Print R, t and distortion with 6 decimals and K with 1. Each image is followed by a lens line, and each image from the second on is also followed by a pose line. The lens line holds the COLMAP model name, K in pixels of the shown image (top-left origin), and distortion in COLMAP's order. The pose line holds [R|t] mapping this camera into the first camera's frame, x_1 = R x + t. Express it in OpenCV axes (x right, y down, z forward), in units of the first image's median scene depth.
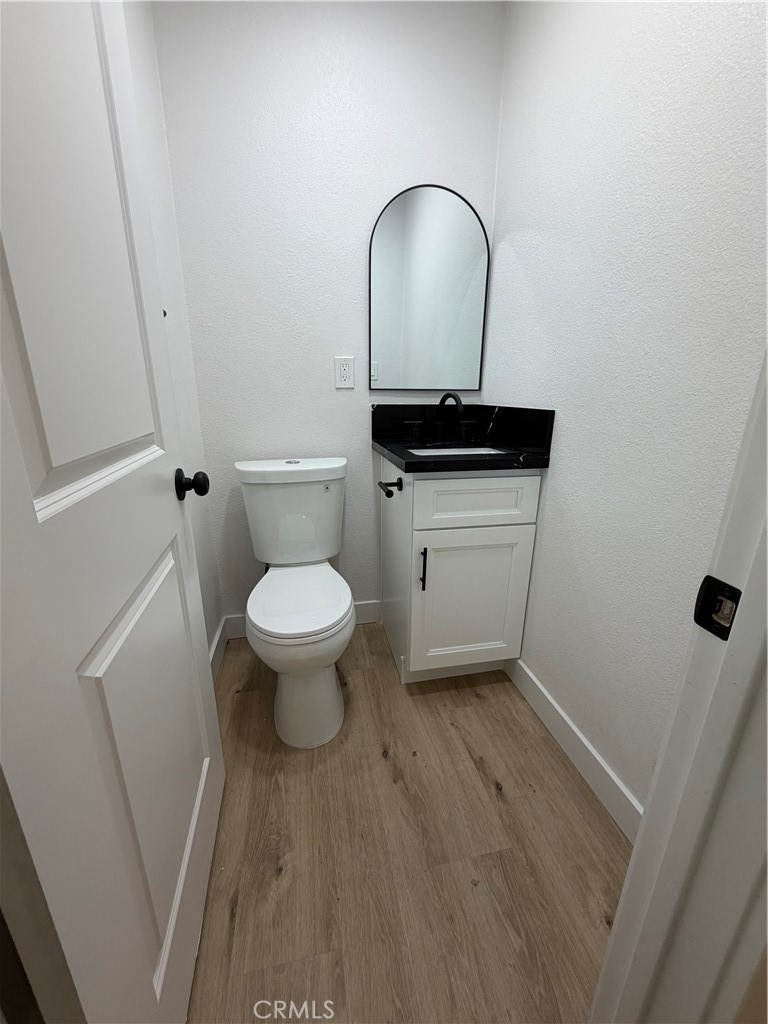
lens RADIAL K [[410.5, 0, 381.4], [0, 410.5, 510.6], [0, 0, 1]] dist [0.000018, 0.000712]
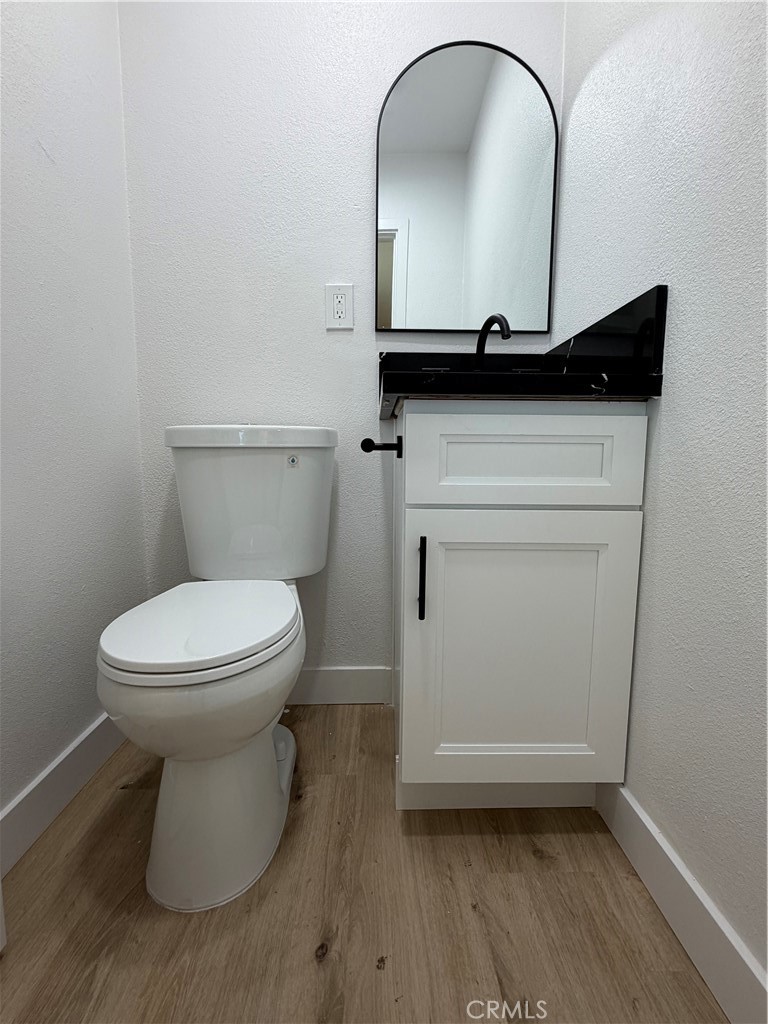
lens RADIAL K [[485.6, 0, 385.1], [0, 485.6, 513.7], [0, 0, 1]] dist [-0.000601, 0.001059]
pose [[0.982986, 0.020774, -0.182501, 0.159172], [-0.053066, 0.983333, -0.173896, 0.160732], [0.175847, 0.180622, 0.967705, 0.326646]]
